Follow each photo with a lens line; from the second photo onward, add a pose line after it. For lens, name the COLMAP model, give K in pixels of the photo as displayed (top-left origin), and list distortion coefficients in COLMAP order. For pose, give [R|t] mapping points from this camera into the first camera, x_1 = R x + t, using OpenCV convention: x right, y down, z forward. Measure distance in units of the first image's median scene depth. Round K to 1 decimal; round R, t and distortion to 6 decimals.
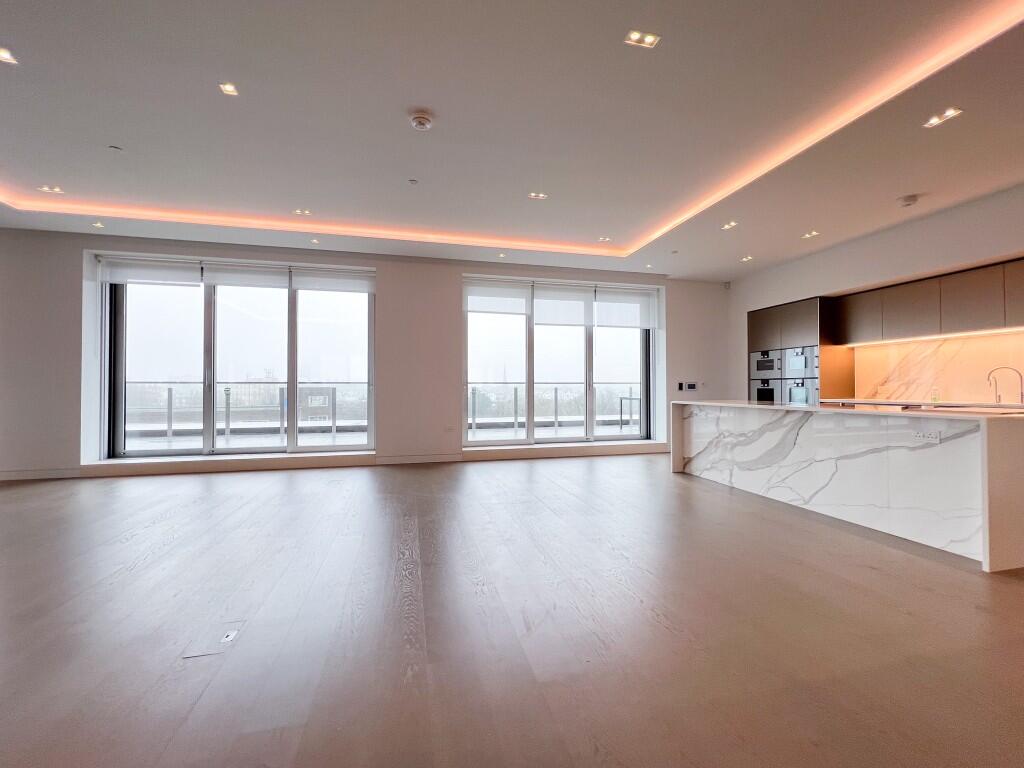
lens RADIAL K [[414.9, 0, 511.0], [0, 414.9, 385.1], [0, 0, 1]] dist [0.002907, -0.000003]
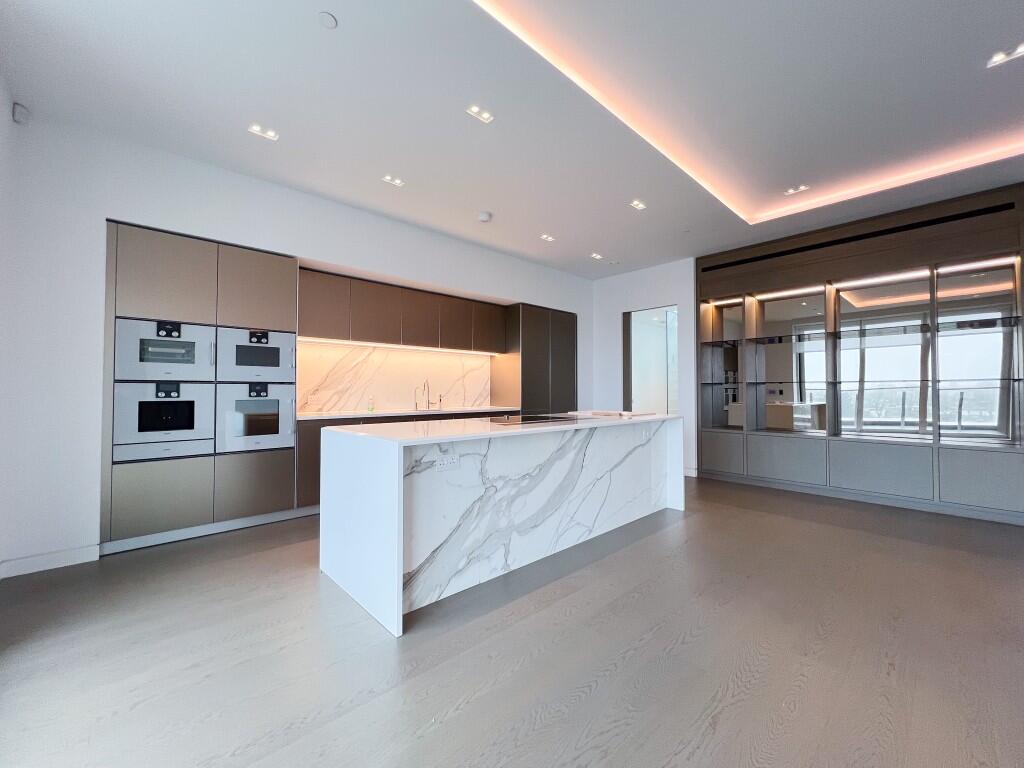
lens RADIAL K [[414.9, 0, 512.3], [0, 414.9, 380.3], [0, 0, 1]] dist [0.002907, -0.000003]
pose [[-0.494845, 0.021881, 0.868706, 0.018666], [-0.008223, 0.999520, -0.029860, -0.006436], [-0.868942, -0.021919, -0.494428, 1.273491]]
